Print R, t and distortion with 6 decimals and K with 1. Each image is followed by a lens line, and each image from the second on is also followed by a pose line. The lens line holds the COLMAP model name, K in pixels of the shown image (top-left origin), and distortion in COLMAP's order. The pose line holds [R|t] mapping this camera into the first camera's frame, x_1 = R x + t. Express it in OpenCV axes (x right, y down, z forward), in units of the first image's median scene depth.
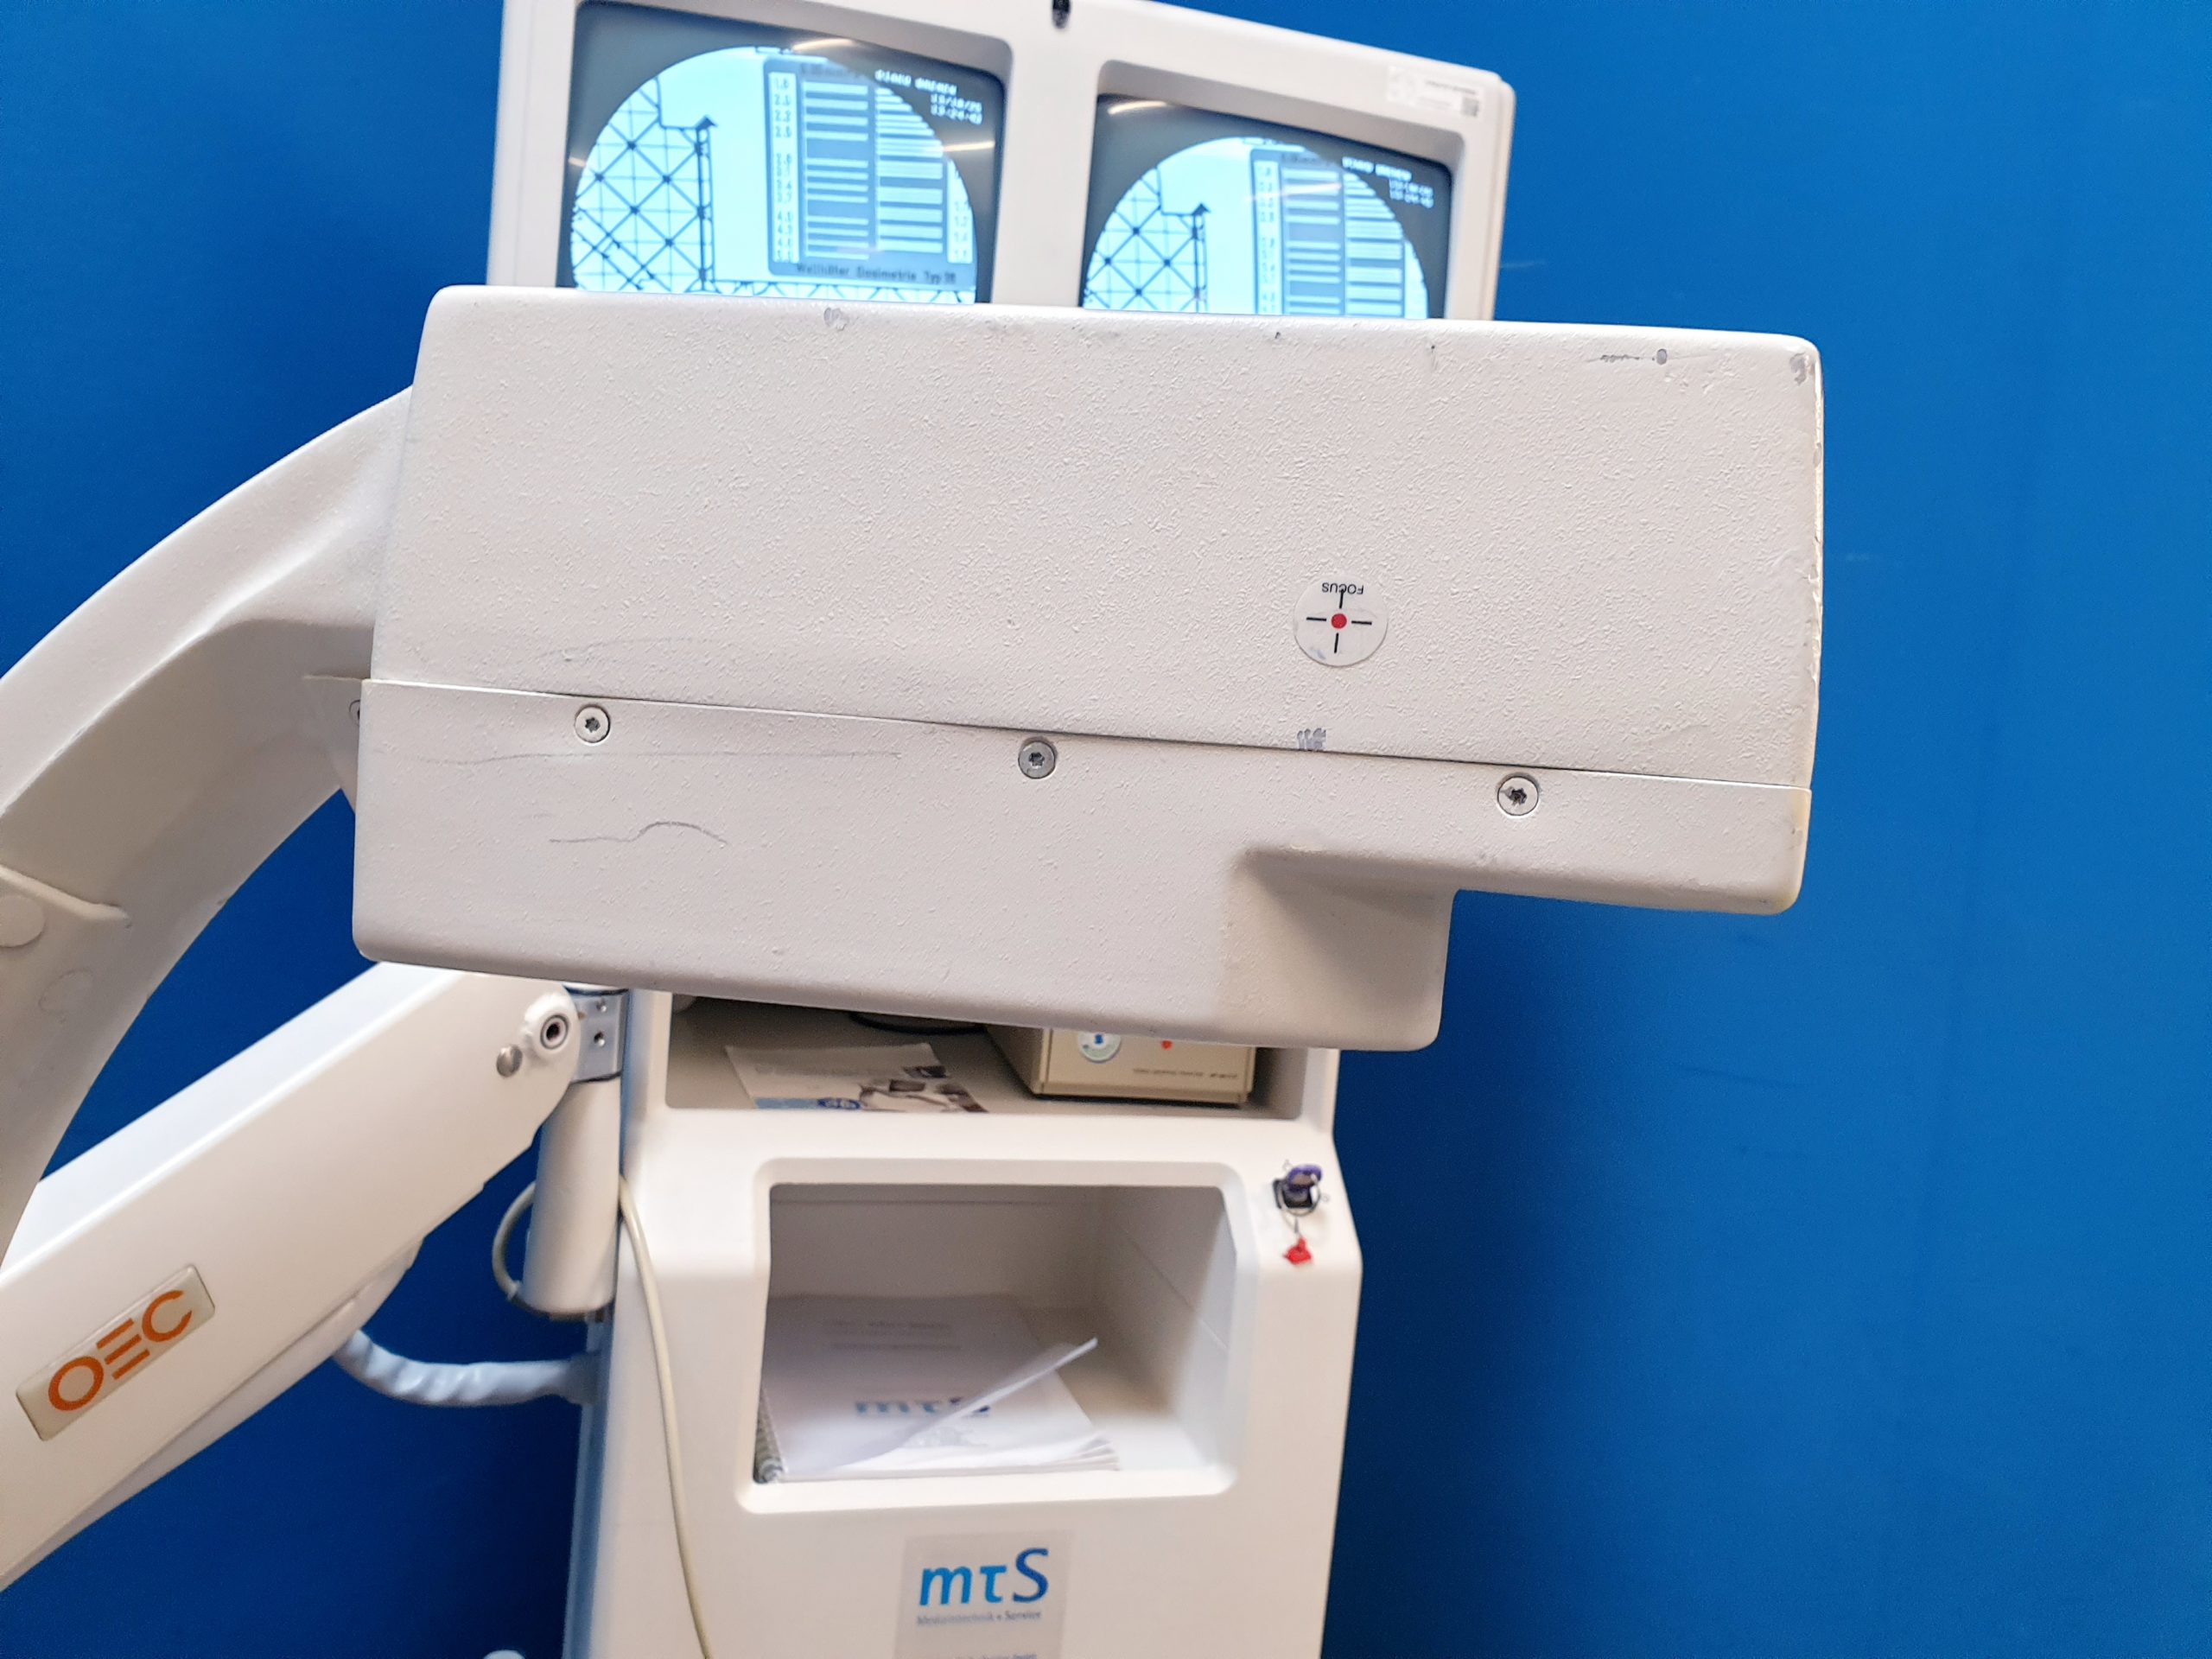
lens RADIAL K [[1751.4, 0, 1098.9], [0, 1751.4, 815.8], [0, 0, 1]] dist [0.005769, 0.039964]
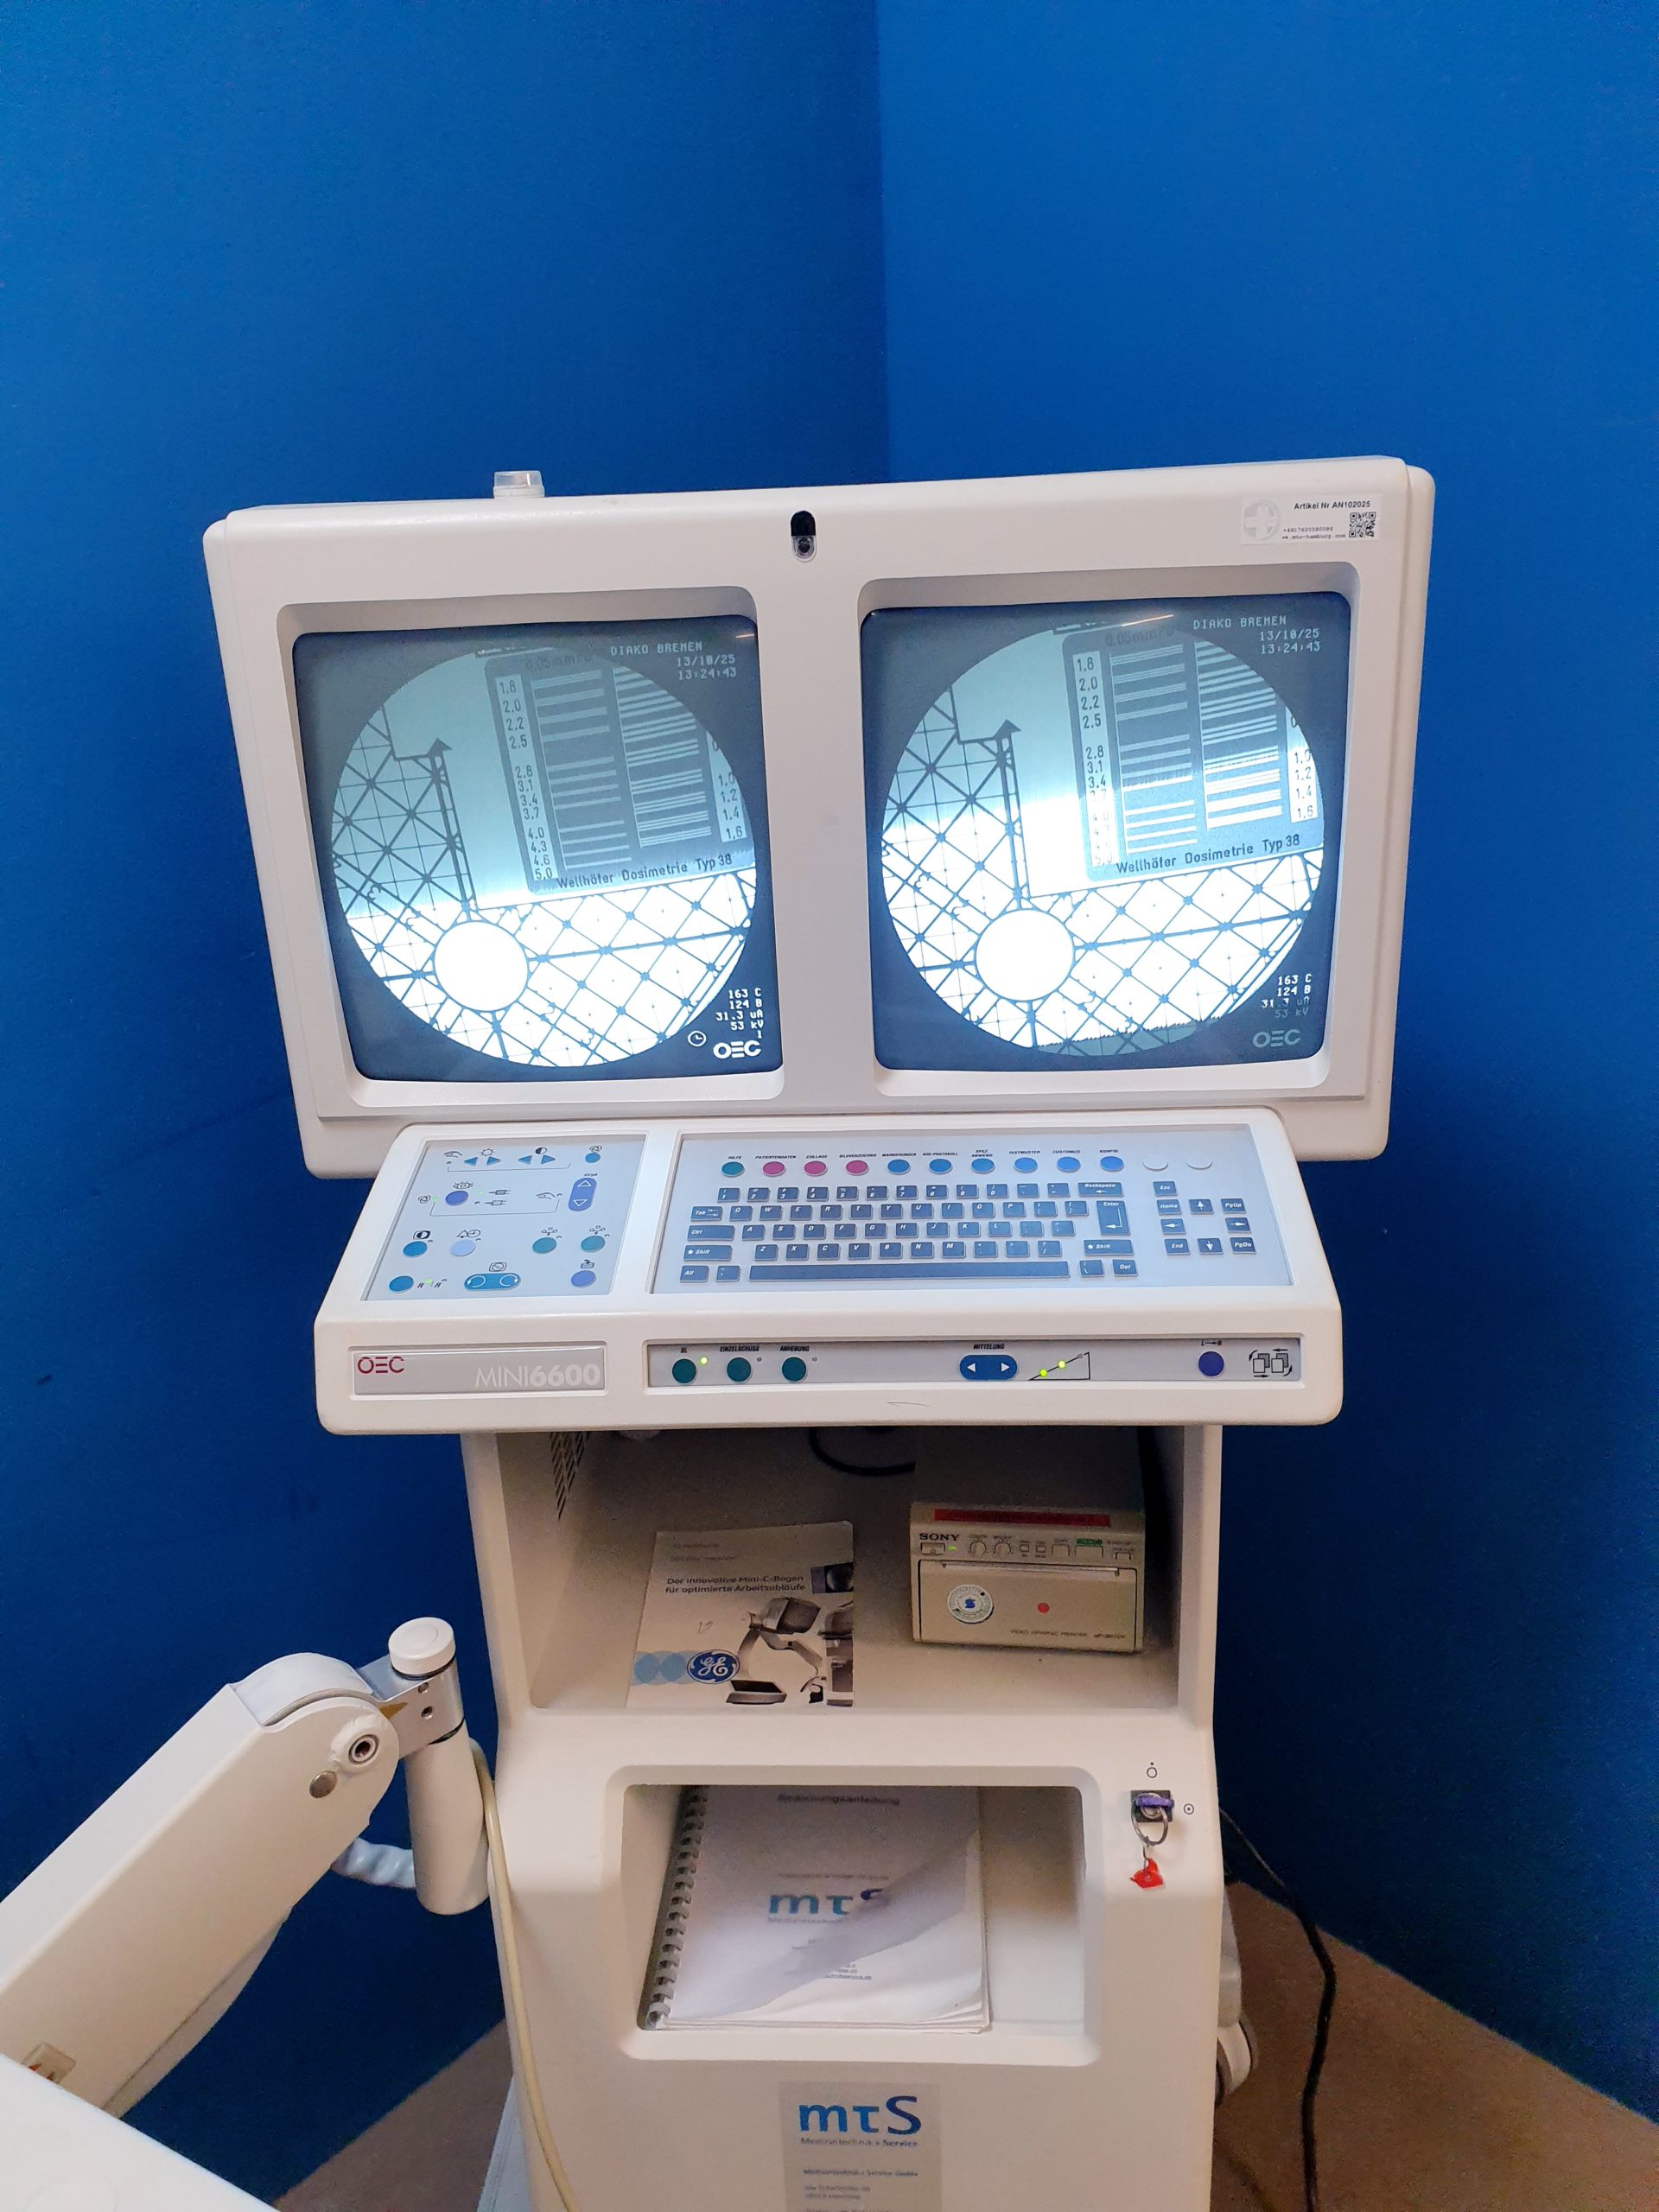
lens RADIAL K [[1664.8, 0, 834.2], [0, 1664.8, 1113.7], [0, 0, 1]] dist [0.176168, -0.329752]
pose [[0.936349, -0.008003, -0.350980, 0.279174], [0.105991, 0.959534, 0.260885, -0.413338], [0.334690, -0.281480, 0.899306, 0.209961]]
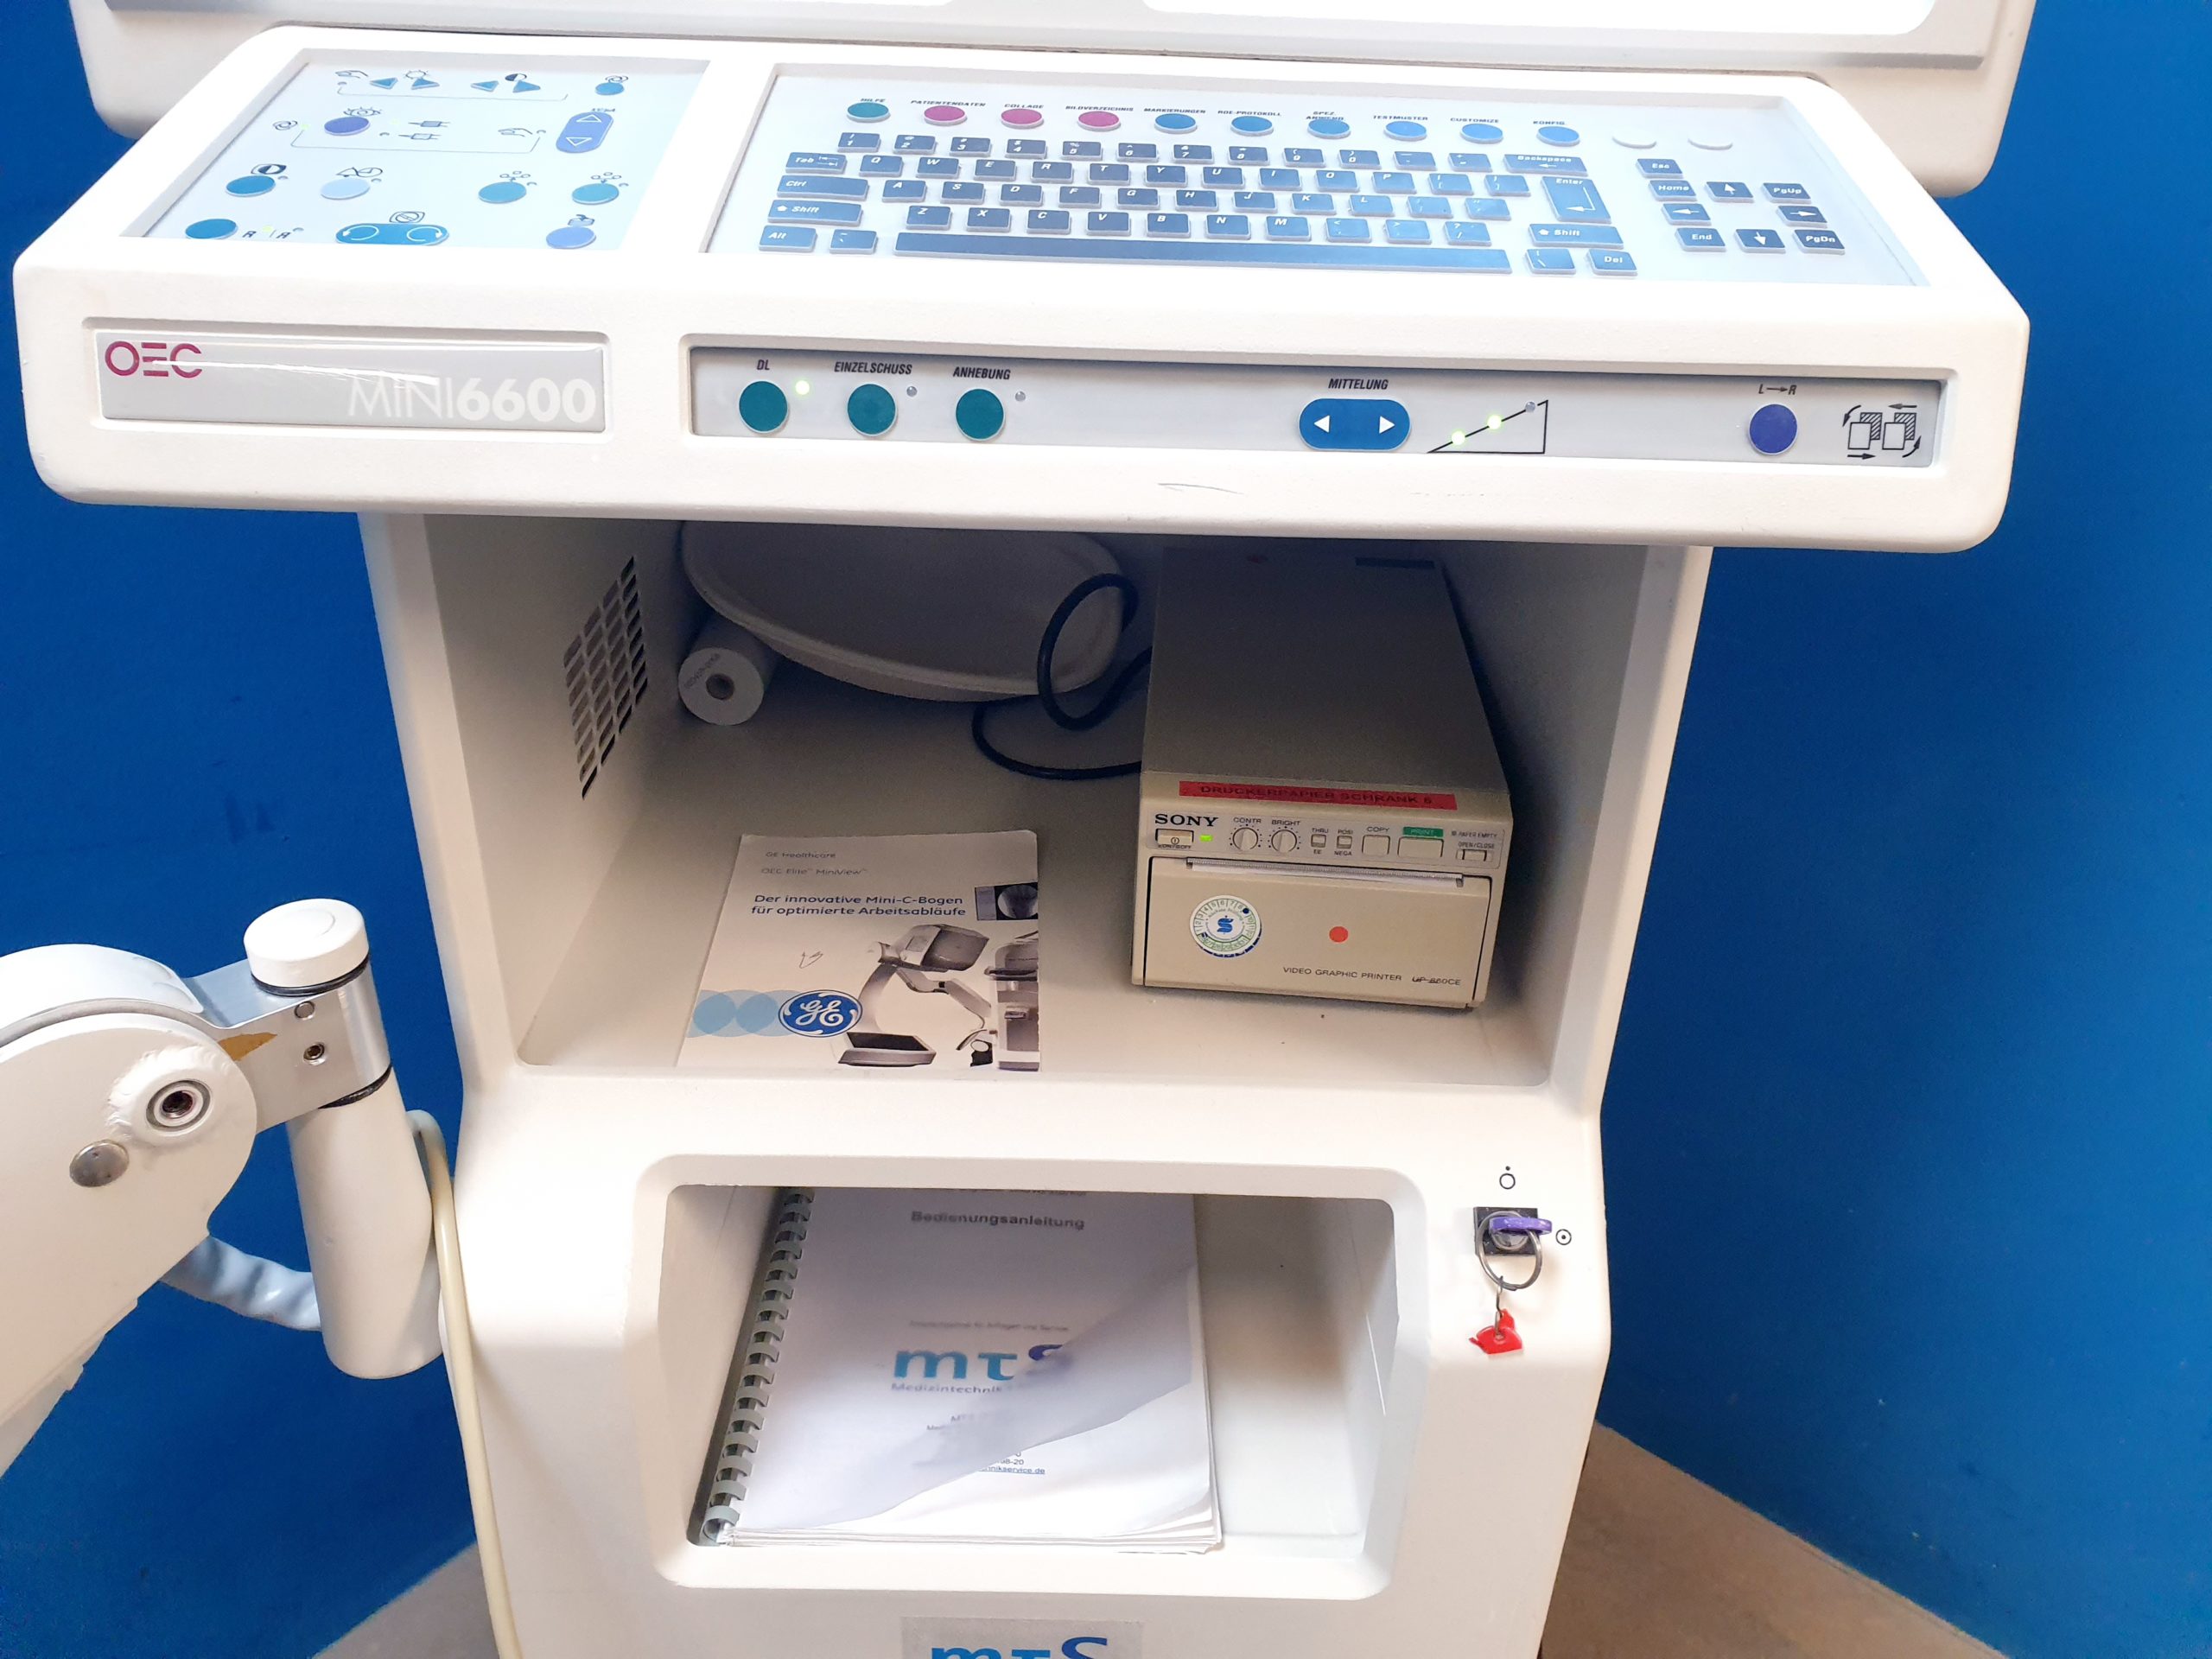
lens RADIAL K [[1738.2, 0, 1108.6], [0, 1738.2, 828.2], [0, 0, 1]] dist [-0.001792, 0.002230]
pose [[0.959871, 0.076718, -0.269743, 0.130809], [0.039063, 0.915903, 0.399495, -0.161300], [0.277707, -0.394000, 0.876152, 0.486830]]
